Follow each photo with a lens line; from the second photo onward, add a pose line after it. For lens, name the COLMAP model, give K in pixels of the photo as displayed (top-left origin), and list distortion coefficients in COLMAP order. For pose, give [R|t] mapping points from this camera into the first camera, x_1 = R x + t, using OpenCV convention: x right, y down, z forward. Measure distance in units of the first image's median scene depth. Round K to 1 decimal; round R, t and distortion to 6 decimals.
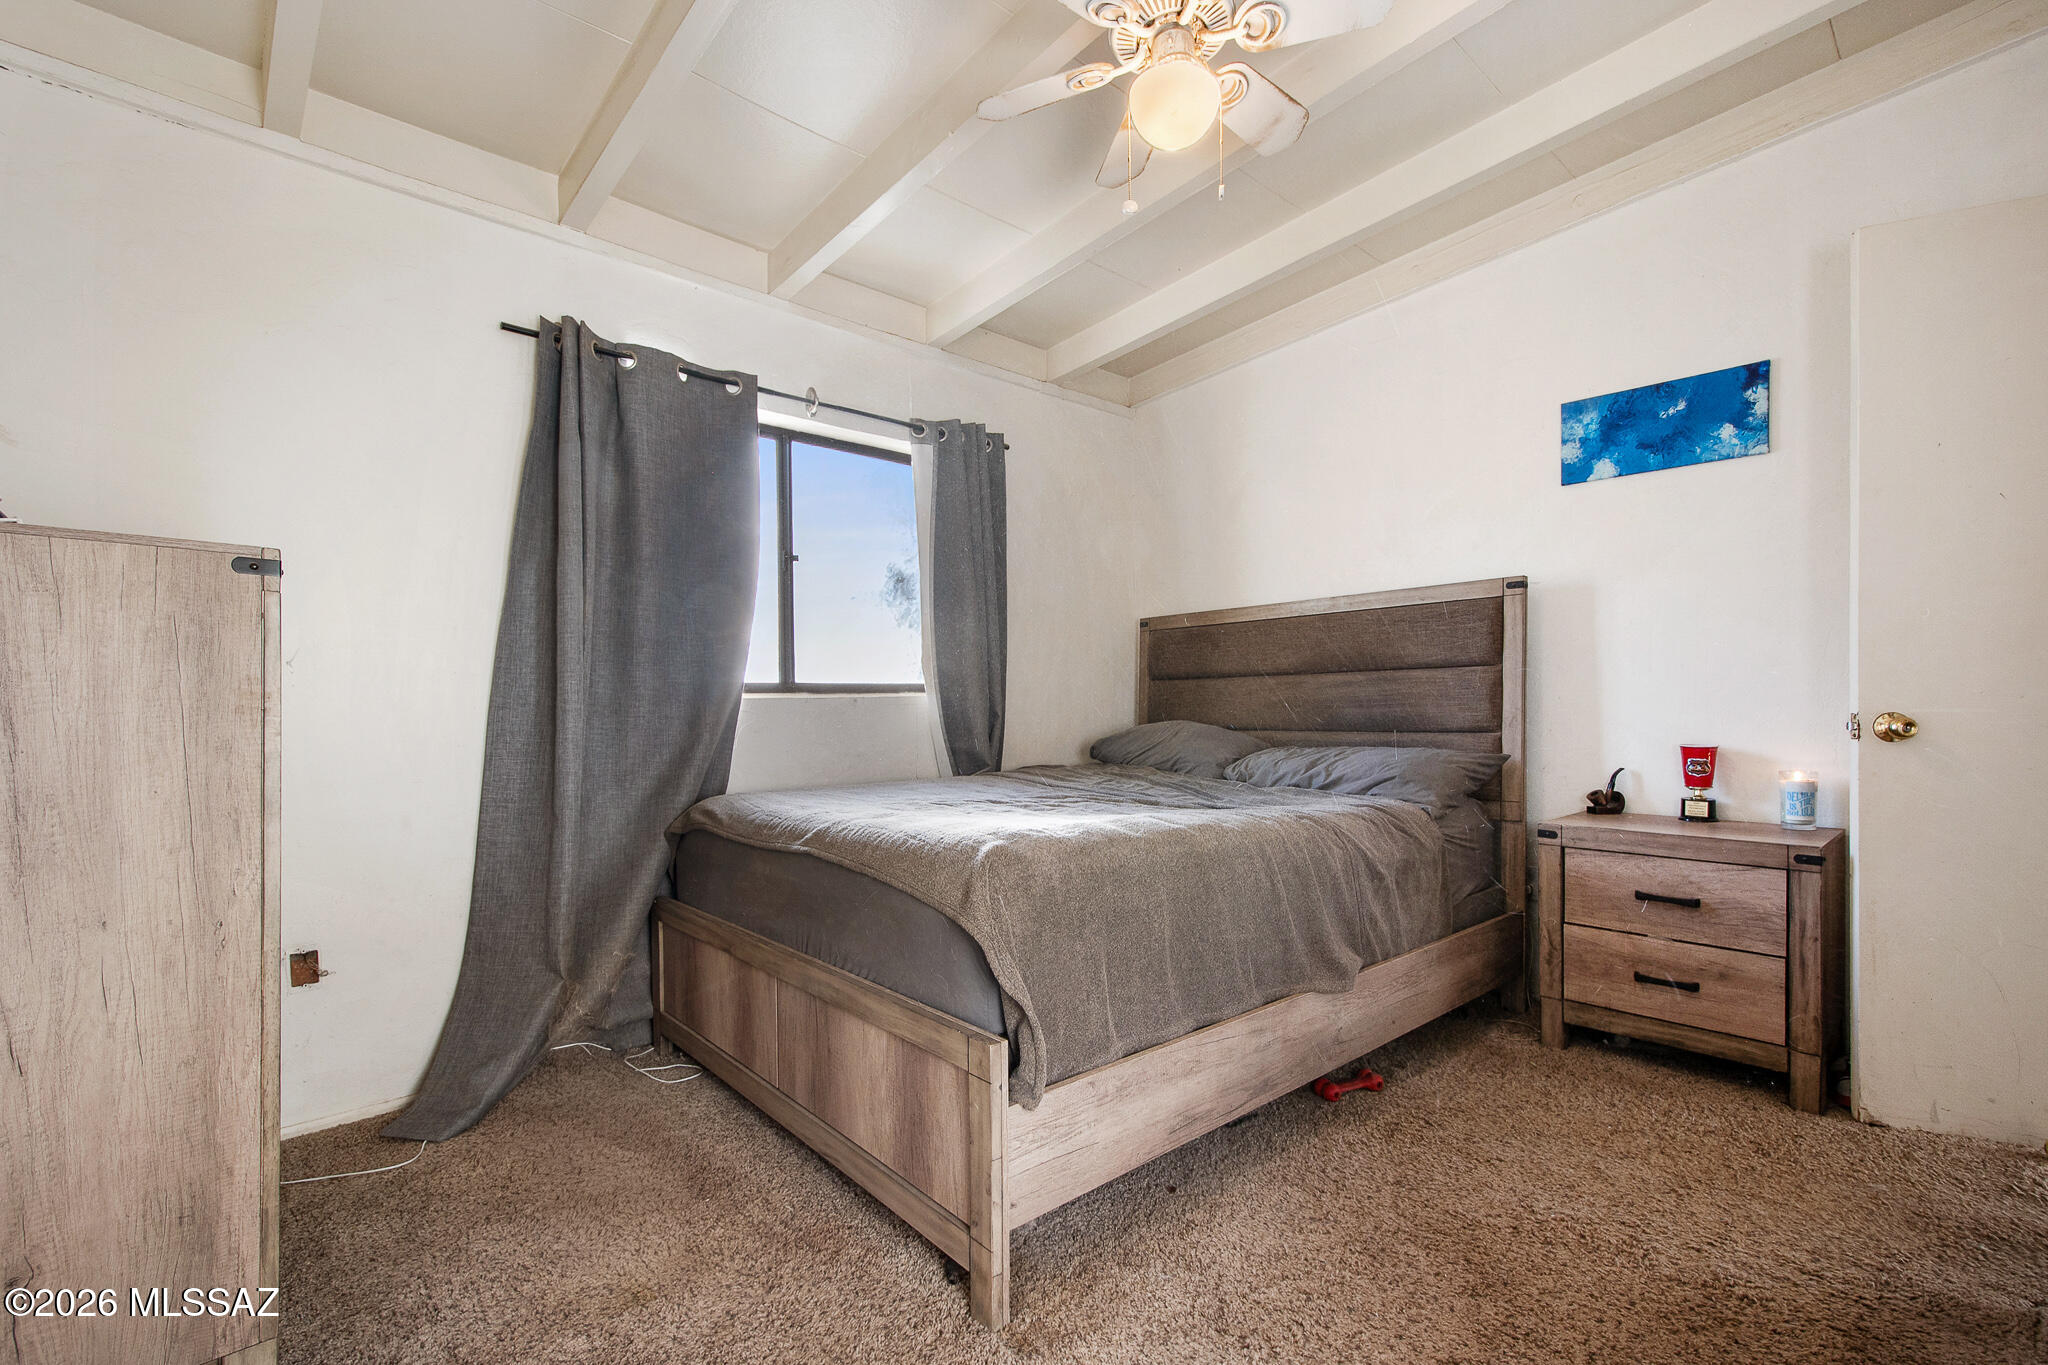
lens RADIAL K [[905.6, 0, 1025.0], [0, 905.6, 702.8], [0, 0, 1]] dist [0.009252, -0.000949]
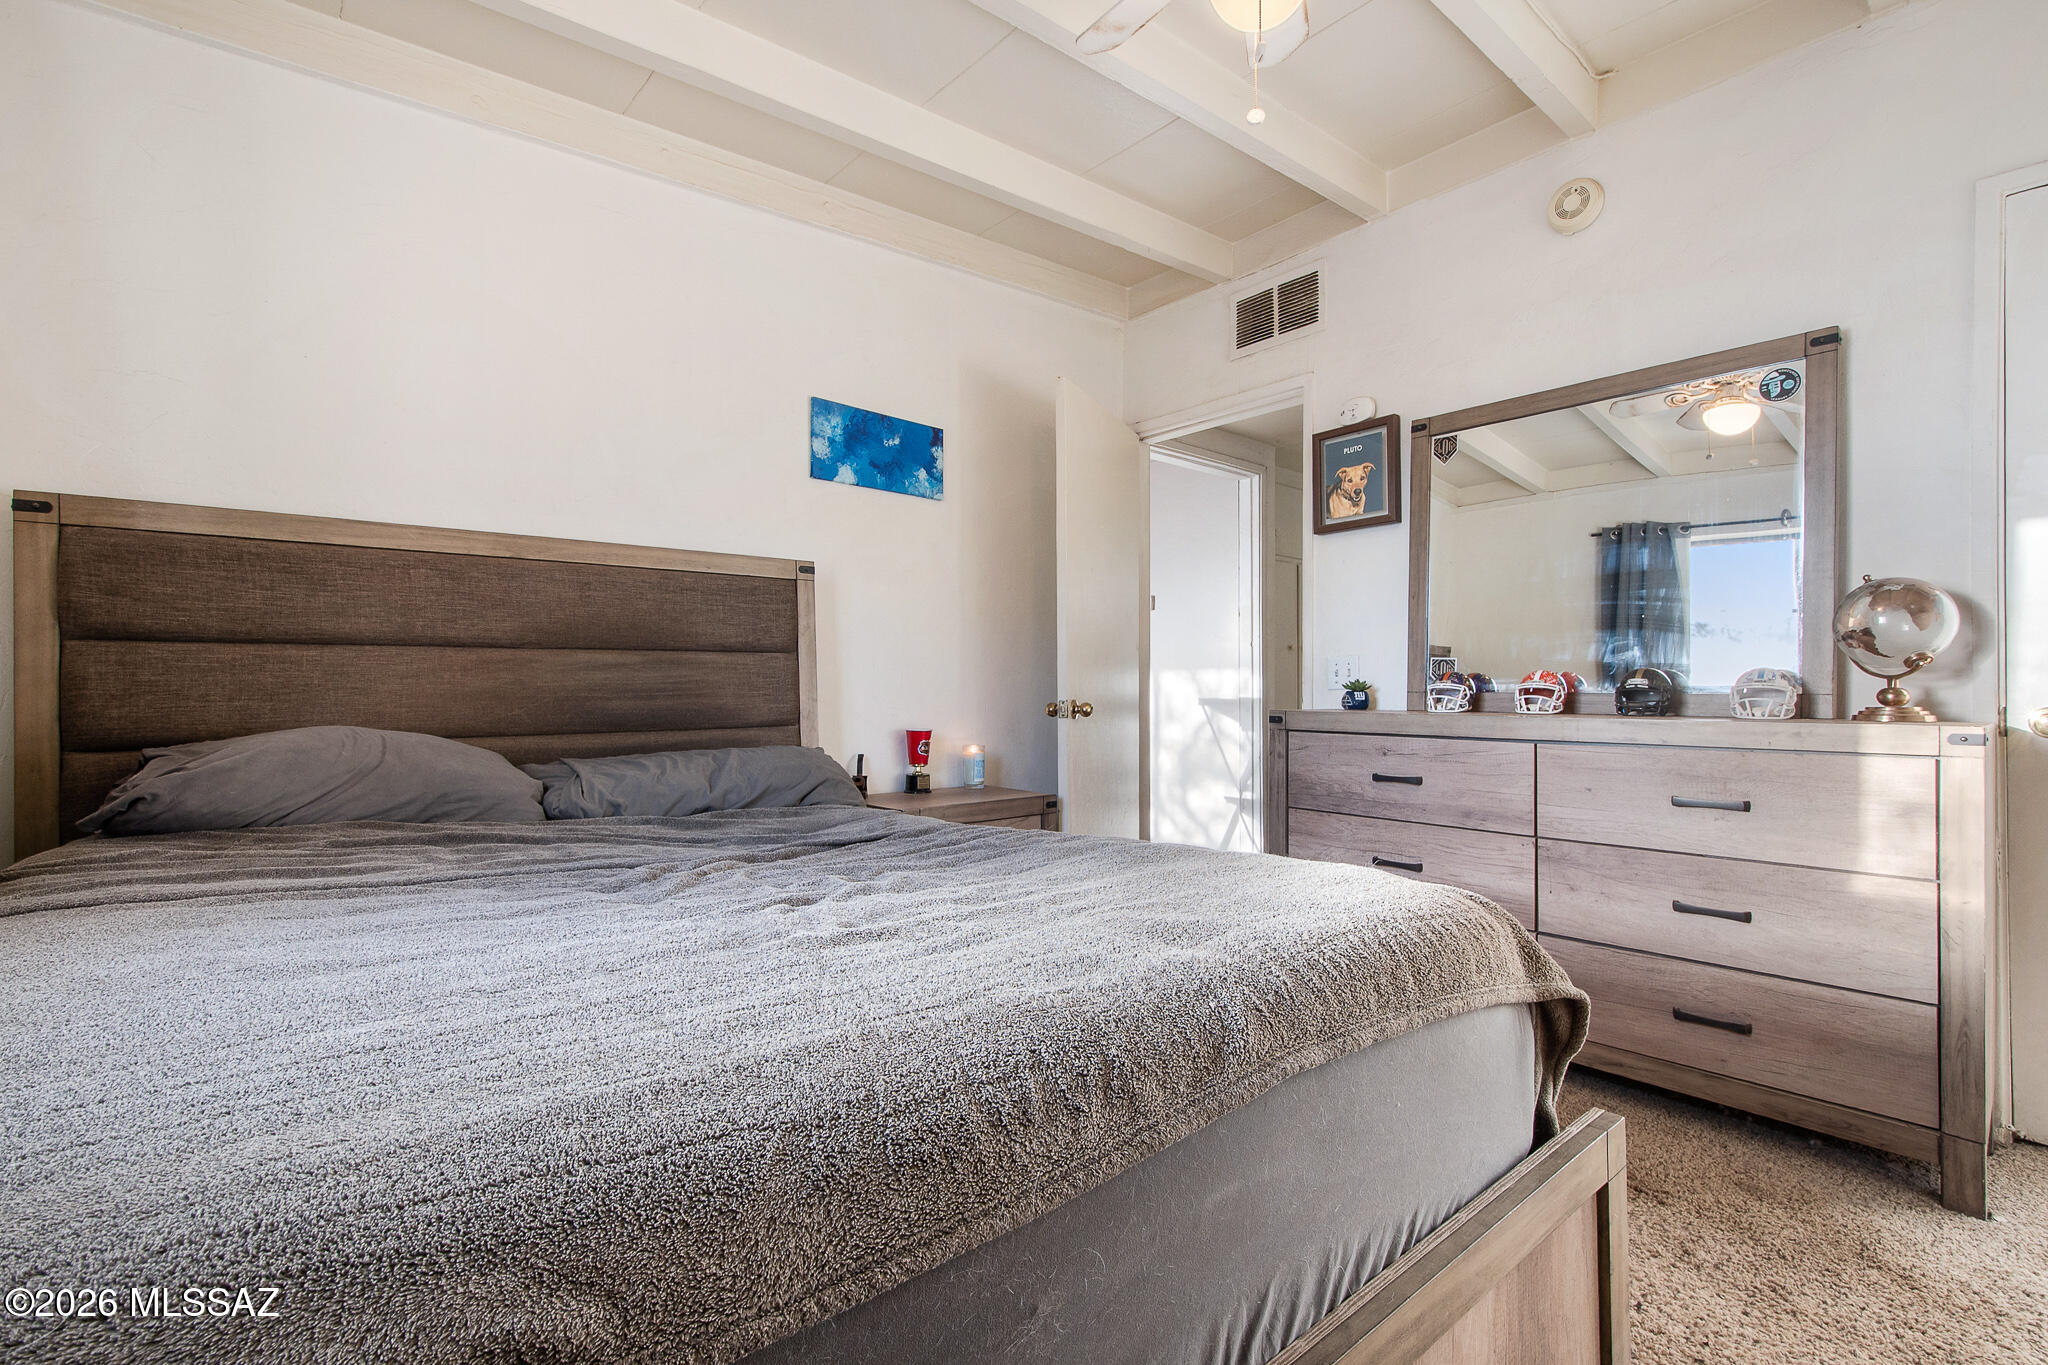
lens RADIAL K [[905.6, 0, 1022.0], [0, 905.6, 681.1], [0, 0, 1]] dist [0.009252, -0.000949]
pose [[0.023677, 0.014281, 0.999618, -0.408204], [-0.004367, 0.999890, -0.014181, 0.000114], [-0.999710, -0.004029, 0.023737, 0.747326]]
